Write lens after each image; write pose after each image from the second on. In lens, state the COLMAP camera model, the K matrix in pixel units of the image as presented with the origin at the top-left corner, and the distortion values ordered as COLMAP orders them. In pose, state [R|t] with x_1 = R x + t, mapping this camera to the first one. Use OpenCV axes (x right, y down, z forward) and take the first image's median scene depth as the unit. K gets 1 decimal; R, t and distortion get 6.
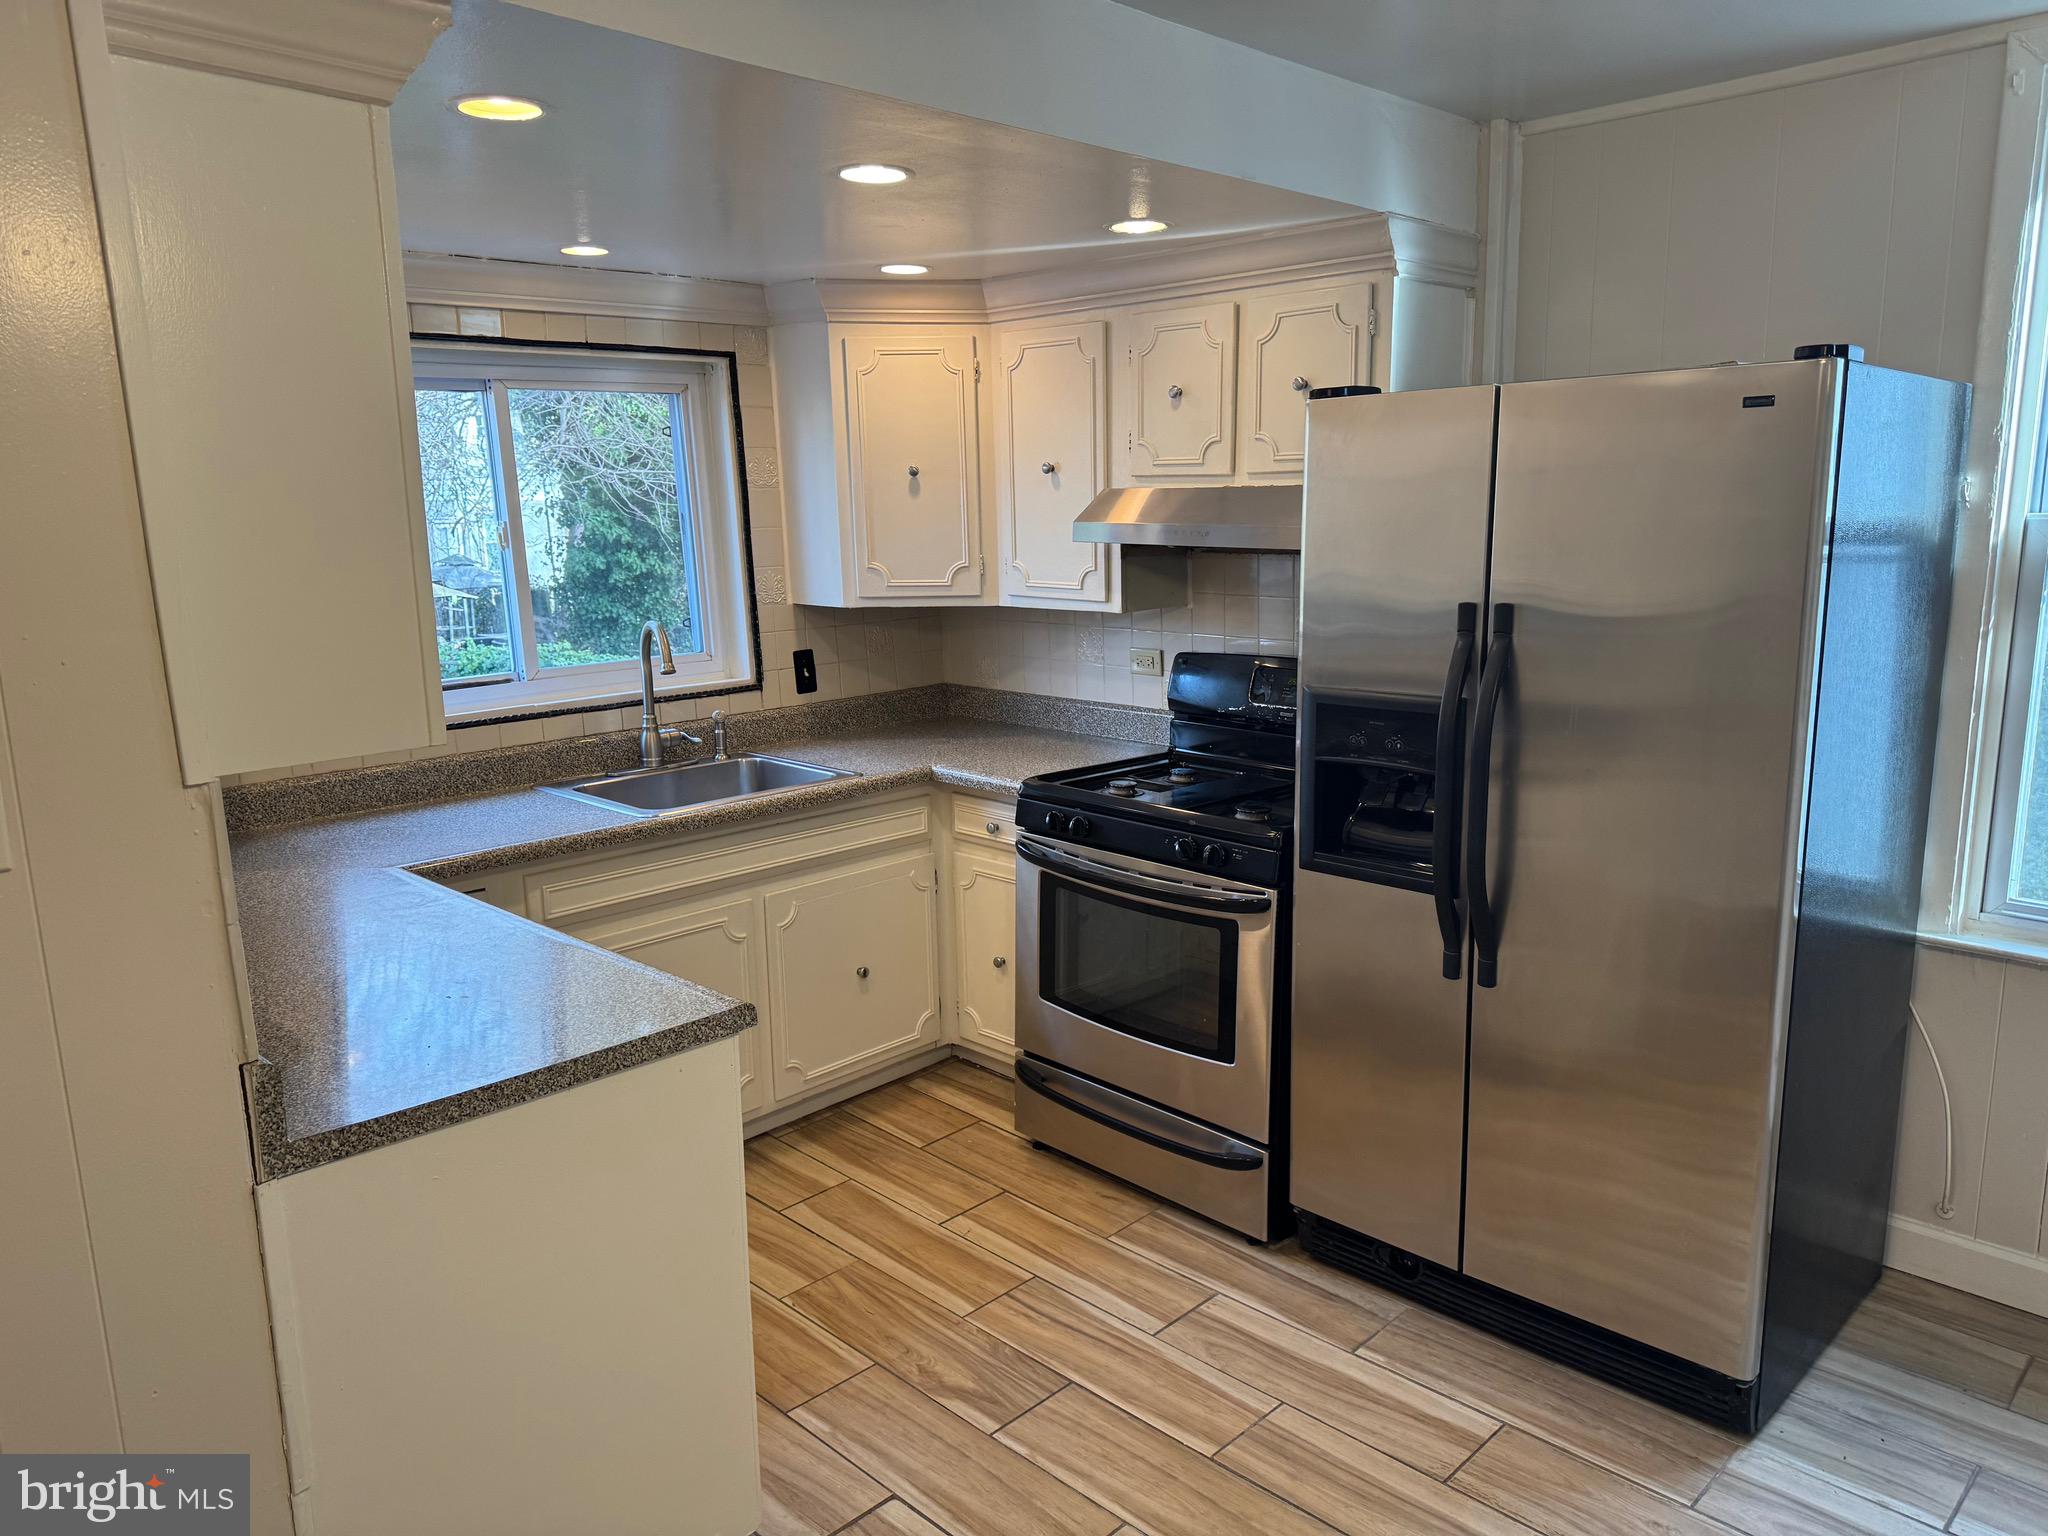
lens RADIAL K [[1431.5, 0, 1024.0], [0, 1431.5, 768.0], [0, 0, 1]] dist [0.142007, -0.234665]
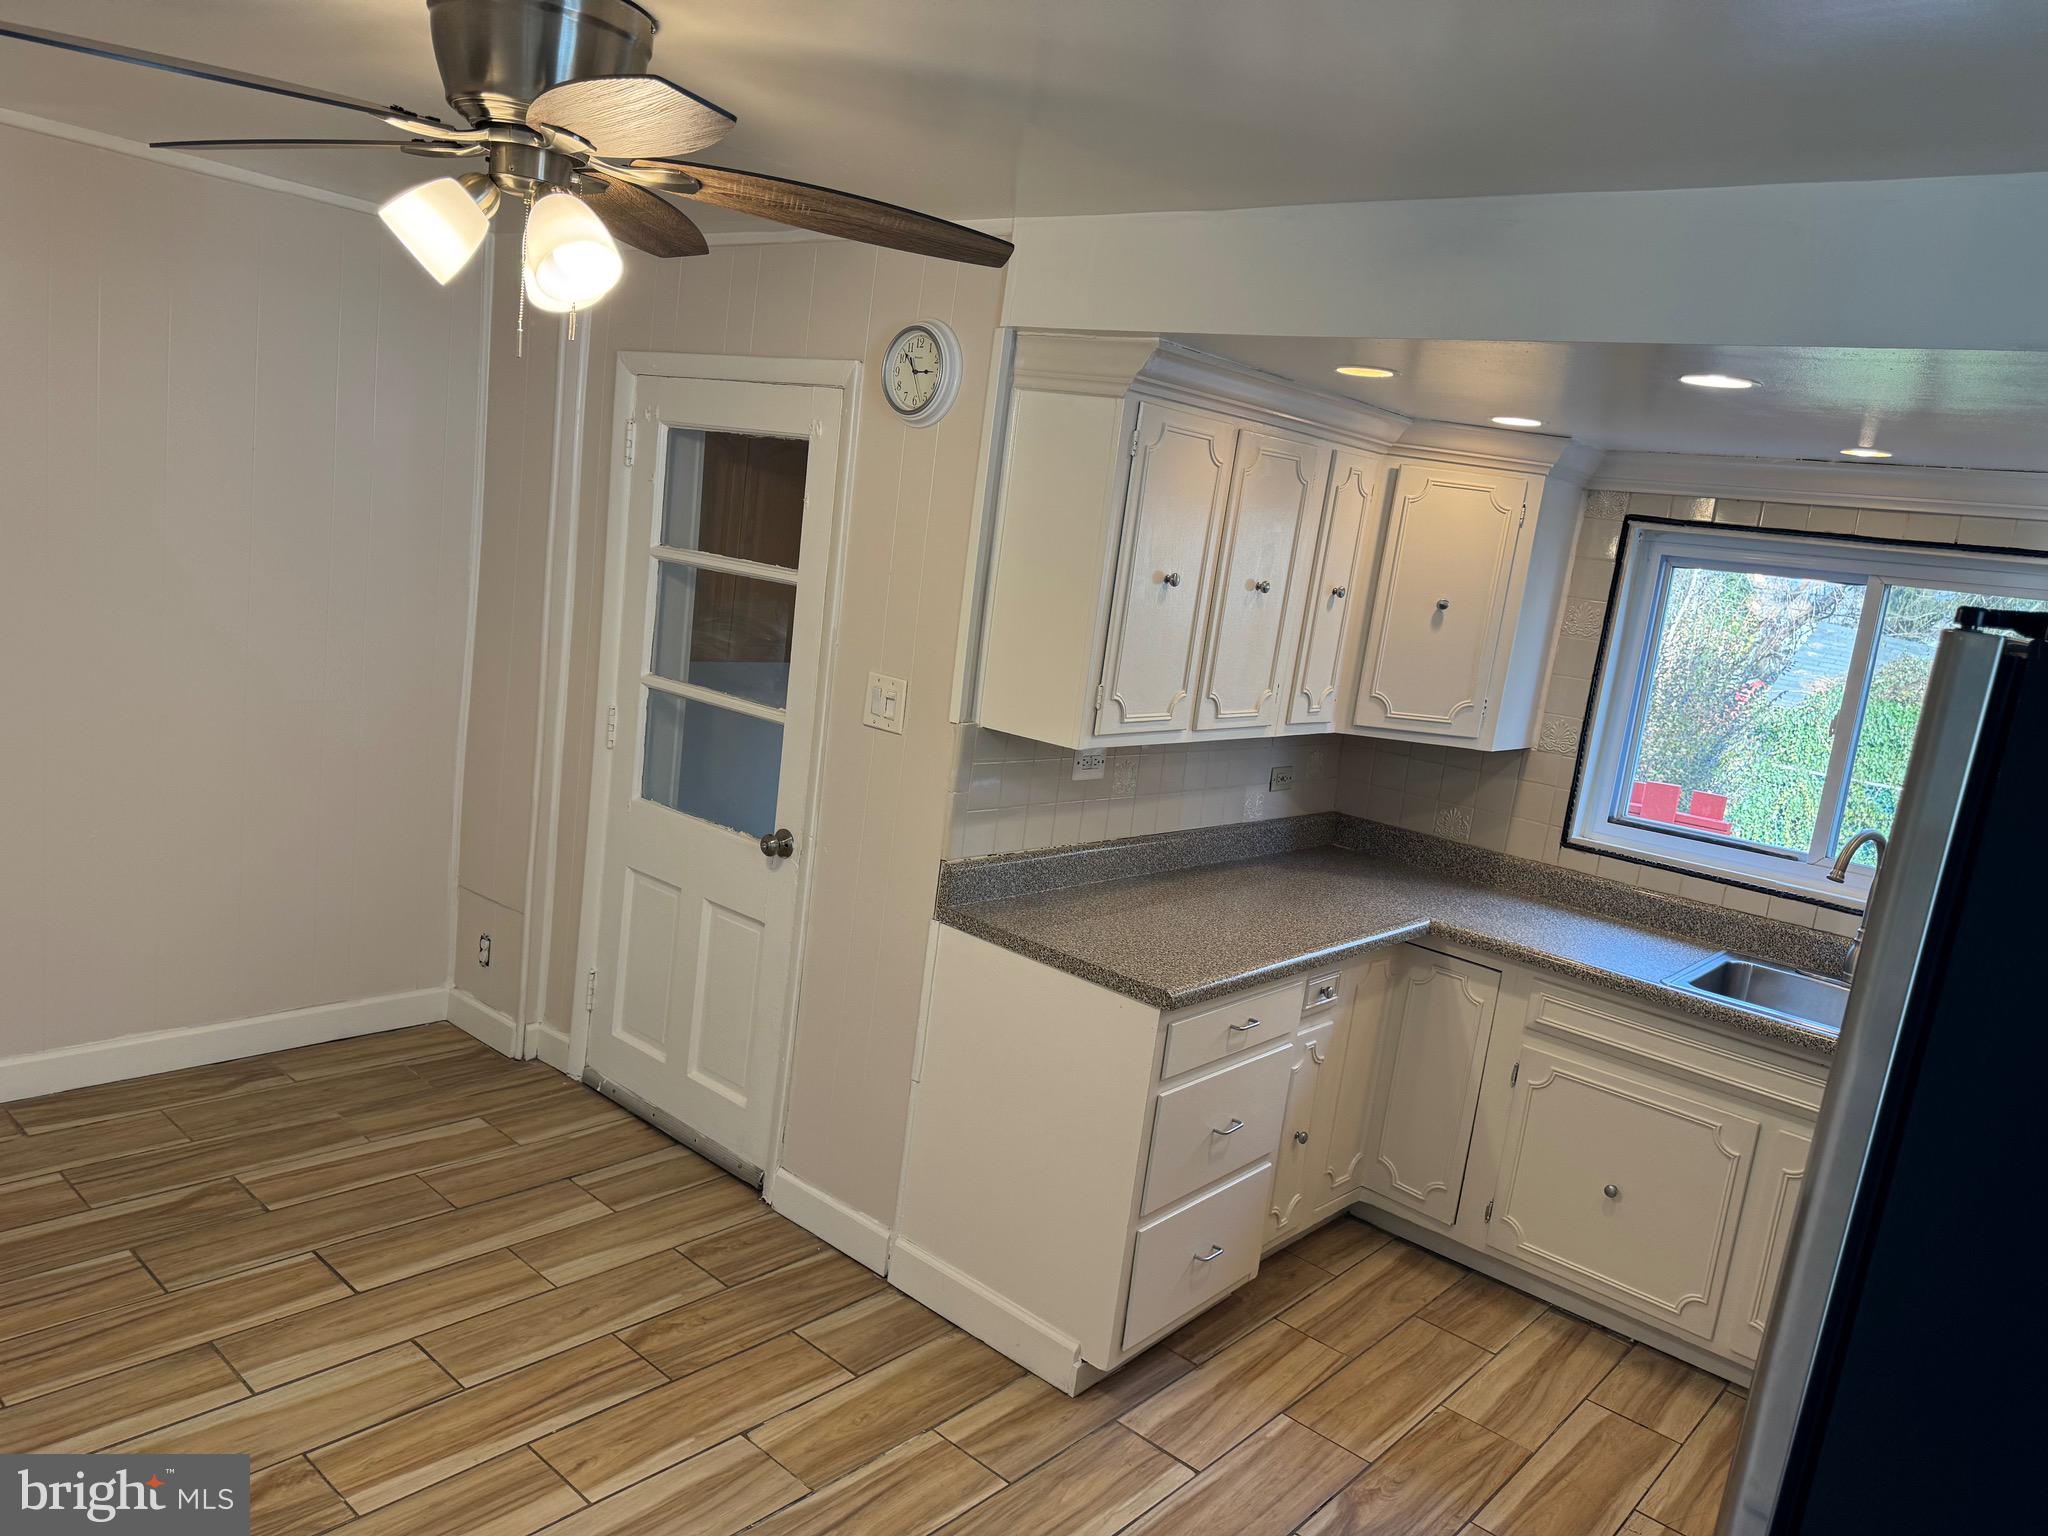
lens RADIAL K [[1431.5, 0, 1024.0], [0, 1431.5, 768.0], [0, 0, 1]] dist [0.142007, -0.234665]
pose [[0.061528, 0.190509, -0.979755, 0.703918], [-0.307652, 0.937440, 0.162960, -0.140053], [0.949507, 0.291397, 0.116289, 0.407517]]
